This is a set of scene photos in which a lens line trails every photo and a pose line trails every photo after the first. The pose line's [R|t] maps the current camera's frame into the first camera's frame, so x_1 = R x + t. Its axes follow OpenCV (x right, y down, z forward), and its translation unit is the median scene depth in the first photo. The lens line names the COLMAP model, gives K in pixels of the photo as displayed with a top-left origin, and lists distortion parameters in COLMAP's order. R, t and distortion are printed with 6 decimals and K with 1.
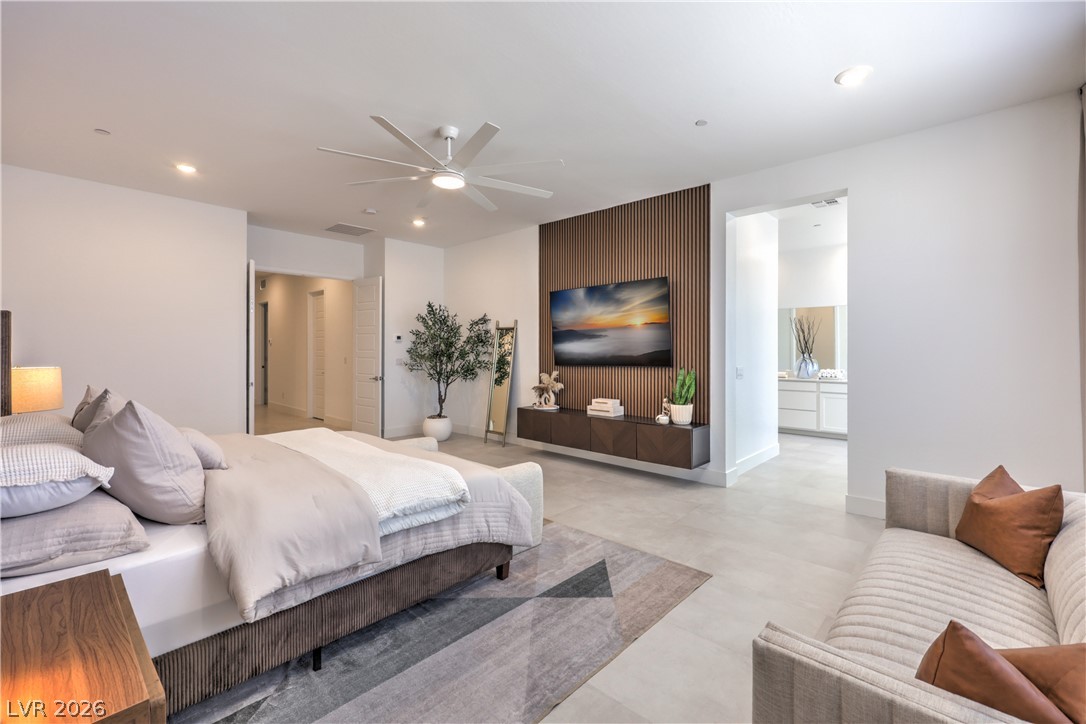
lens RADIAL K [[463.3, 0, 556.5], [0, 463.3, 358.7], [0, 0, 1]] dist [-0.000399, 0.000019]
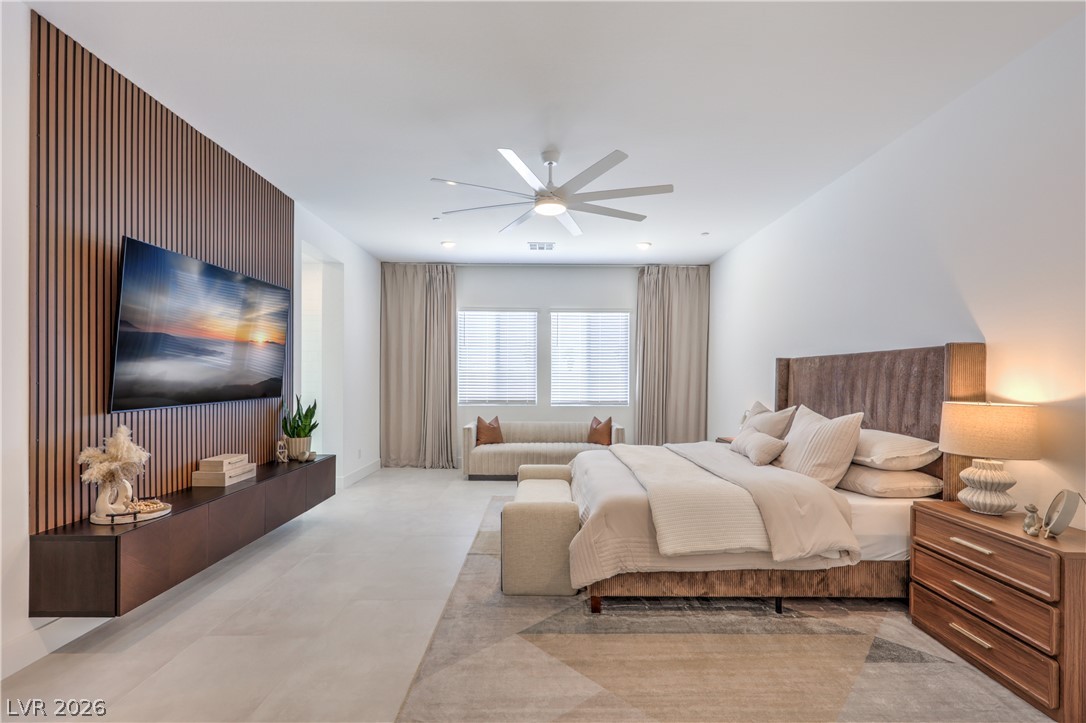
lens RADIAL K [[480.5, 0, 546.7], [0, 480.5, 381.1], [0, 0, 1]] dist [0.001921, 0.000164]
pose [[-0.679441, -0.009690, 0.733667, -0.674537], [0.006060, 0.999805, 0.018817, -0.022485], [-0.733706, 0.017231, -0.679249, 1.159723]]
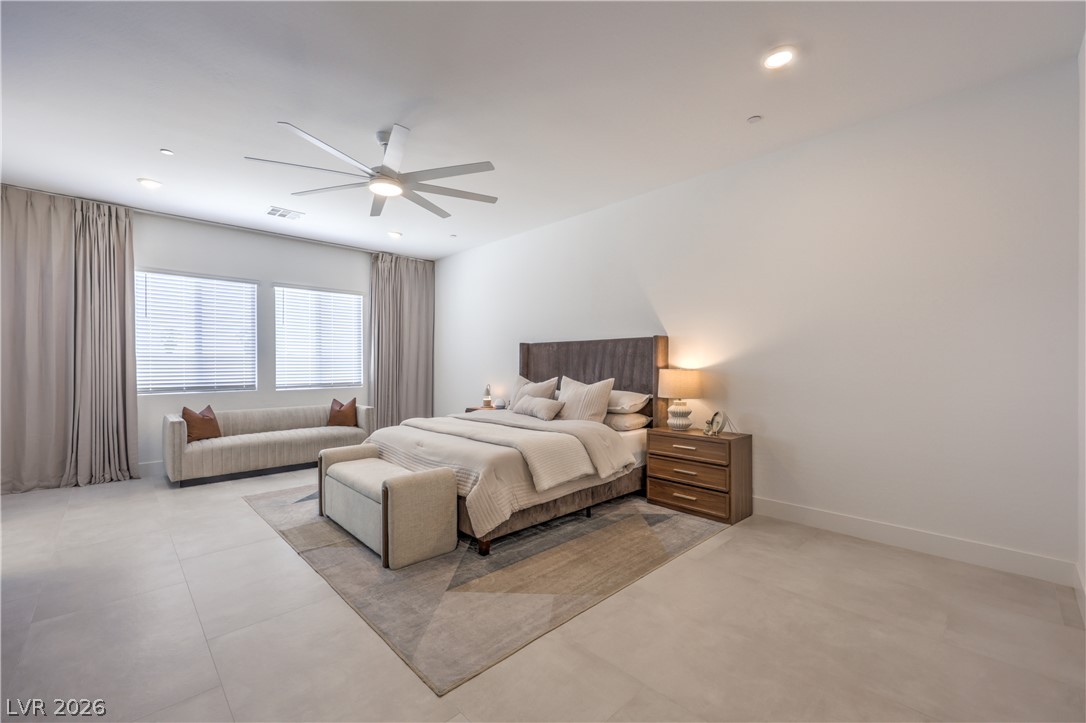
lens RADIAL K [[445.1, 0, 547.8], [0, 445.1, 365.1], [0, 0, 1]] dist [0.001084, 0.000261]
pose [[-0.998044, -0.000747, 0.062514, -0.441628], [0.000395, 0.999833, 0.018257, -0.011448], [-0.062518, 0.018246, -0.997877, 1.323797]]
